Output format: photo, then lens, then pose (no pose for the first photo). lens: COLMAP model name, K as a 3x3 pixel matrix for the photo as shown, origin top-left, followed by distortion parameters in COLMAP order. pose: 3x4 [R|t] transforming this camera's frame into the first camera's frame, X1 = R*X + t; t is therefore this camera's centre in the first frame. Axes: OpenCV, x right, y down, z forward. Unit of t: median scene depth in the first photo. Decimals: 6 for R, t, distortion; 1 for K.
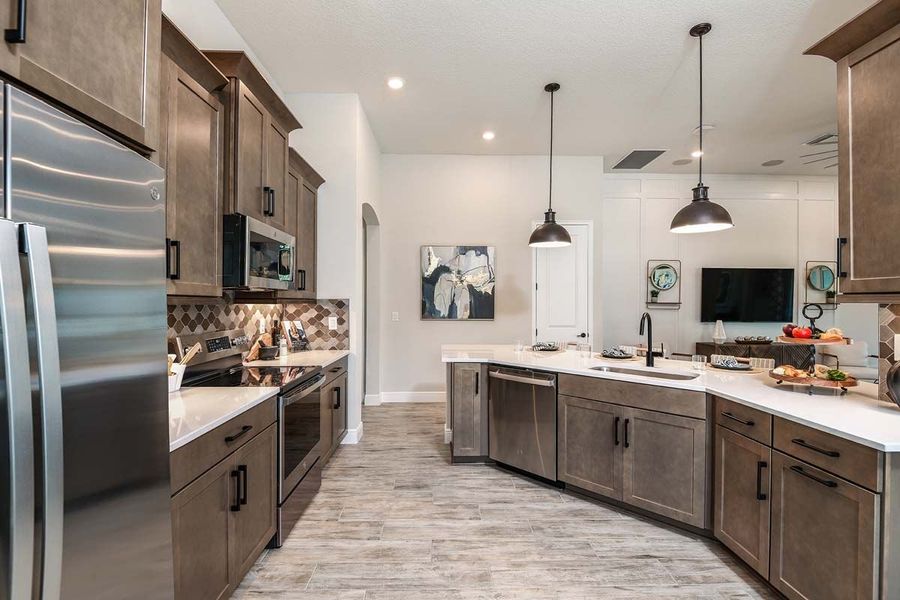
lens RADIAL K [[406.6, 0, 443.2], [0, 406.6, 301.1], [0, 0, 1]] dist [-0.003392, -0.002571]
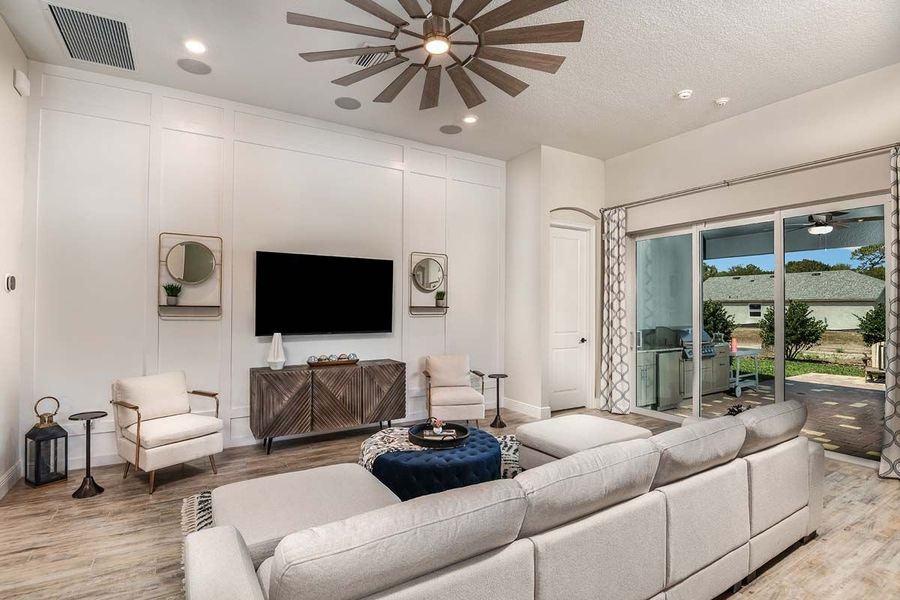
lens RADIAL K [[448.0, 0, 459.1], [0, 448.0, 300.5], [0, 0, 1]] dist [-0.002845, -0.003062]
pose [[0.850523, 0.008402, 0.525871, 1.011752], [0.000558, 0.999857, -0.016877, 0.014413], [-0.525938, 0.014648, 0.850397, 0.443368]]
